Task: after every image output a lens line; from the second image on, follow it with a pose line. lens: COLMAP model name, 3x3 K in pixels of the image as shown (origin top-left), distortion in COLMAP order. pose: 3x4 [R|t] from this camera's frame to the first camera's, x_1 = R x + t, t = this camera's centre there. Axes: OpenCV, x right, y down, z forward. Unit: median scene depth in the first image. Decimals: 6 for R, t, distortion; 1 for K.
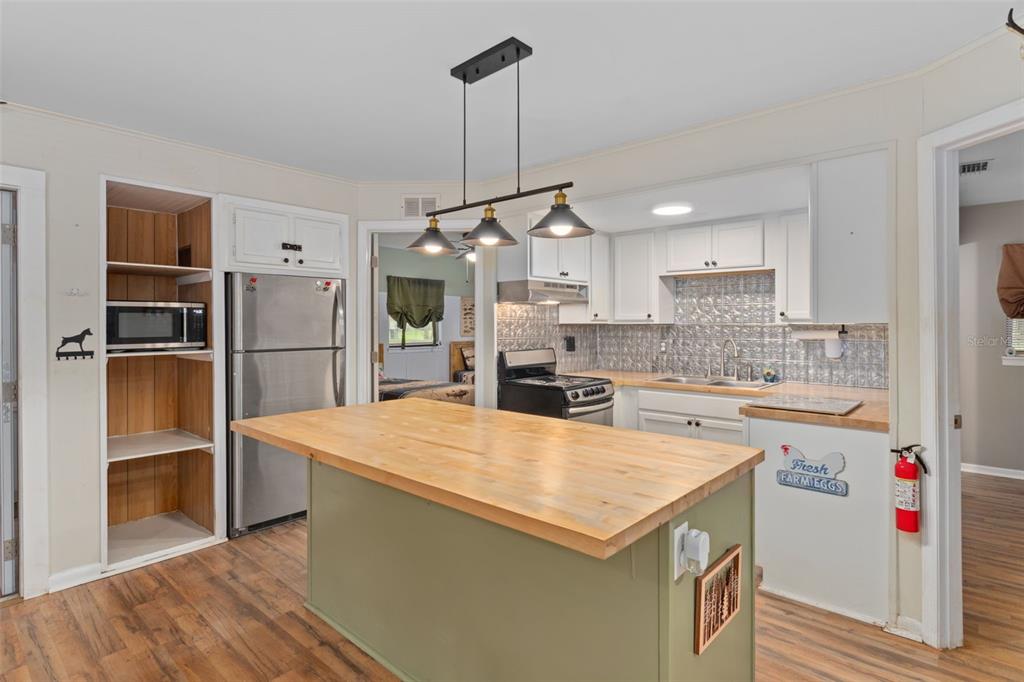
lens RADIAL K [[522.7, 0, 517.4], [0, 522.7, 324.8], [0, 0, 1]] dist [-0.002738, -0.000196]
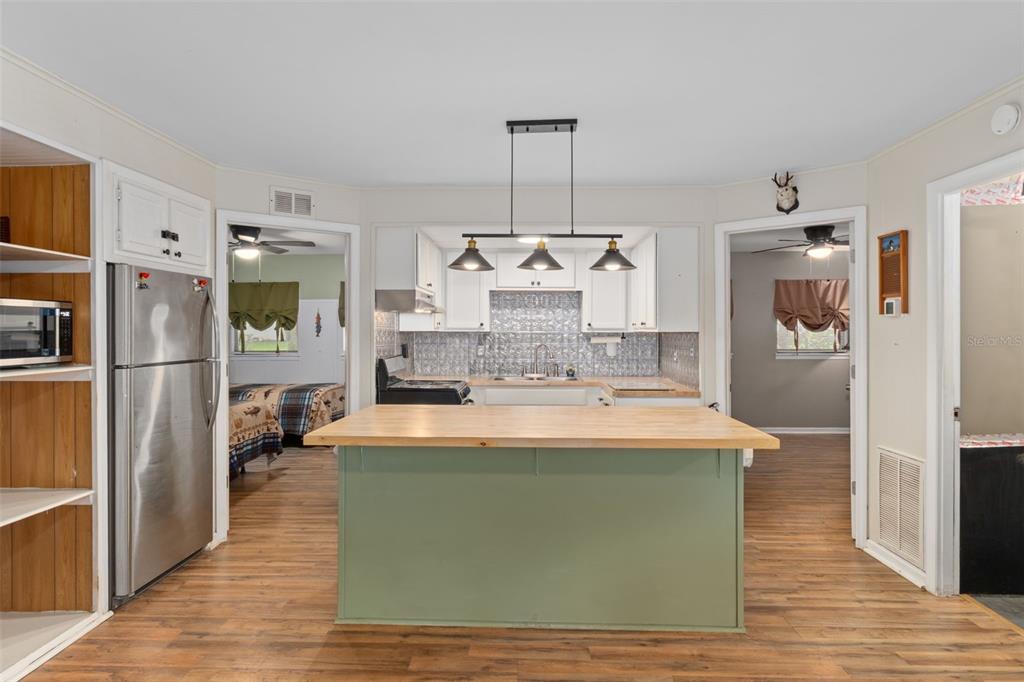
lens RADIAL K [[569.6, 0, 517.5], [0, 569.6, 330.8], [0, 0, 1]] dist [-0.003756, -0.000607]
pose [[0.770375, 0.002734, 0.637585, -0.593772], [-0.001679, 0.999996, -0.002260, -0.001051], [-0.637589, 0.000671, 0.770376, -0.017698]]
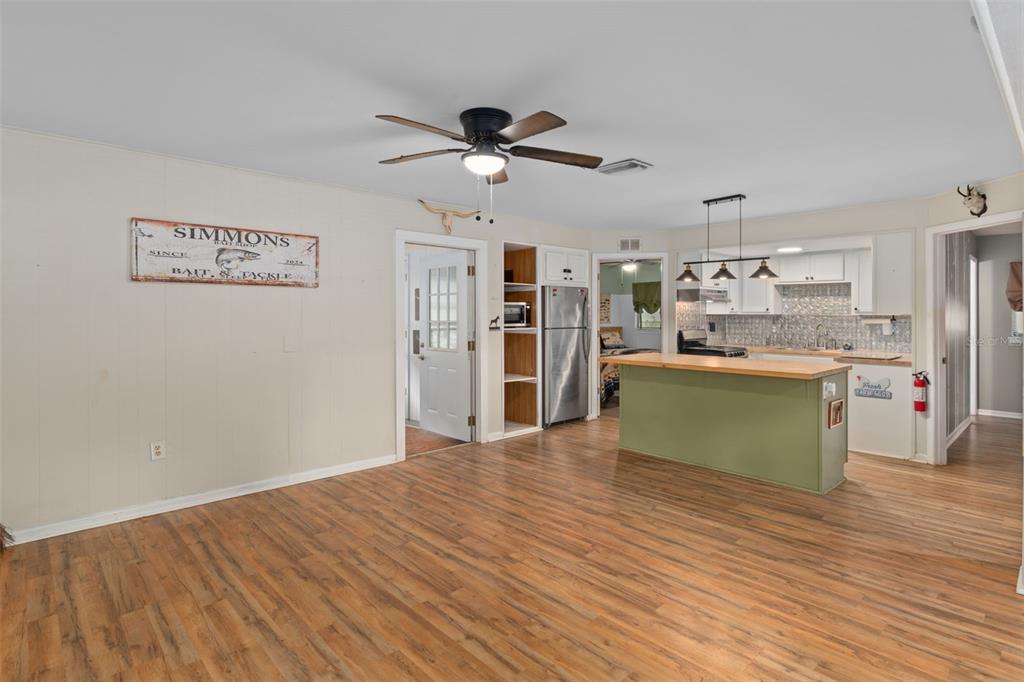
lens RADIAL K [[524.2, 0, 518.6], [0, 524.2, 314.4], [0, 0, 1]] dist [0.001602, 0.000031]
pose [[0.996075, 0.003424, -0.088448, -0.450923], [-0.003464, 0.999994, -0.000295, 0.001358], [0.088447, 0.000600, 0.996081, -0.826902]]
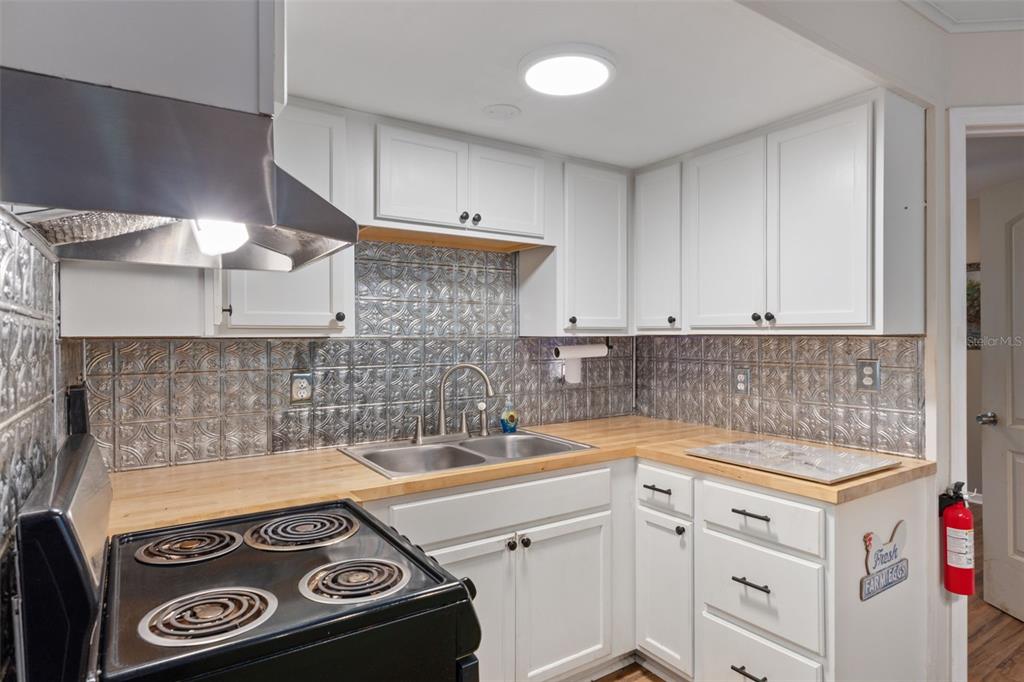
lens RADIAL K [[577.9, 0, 517.9], [0, 577.9, 331.3], [0, 0, 1]] dist [-0.000142, 0.000055]
pose [[0.263185, 0.005022, 0.964732, -0.184610], [0.005030, 0.999966, -0.006578, -0.002418], [-0.964732, 0.006584, 0.263151, 0.909979]]
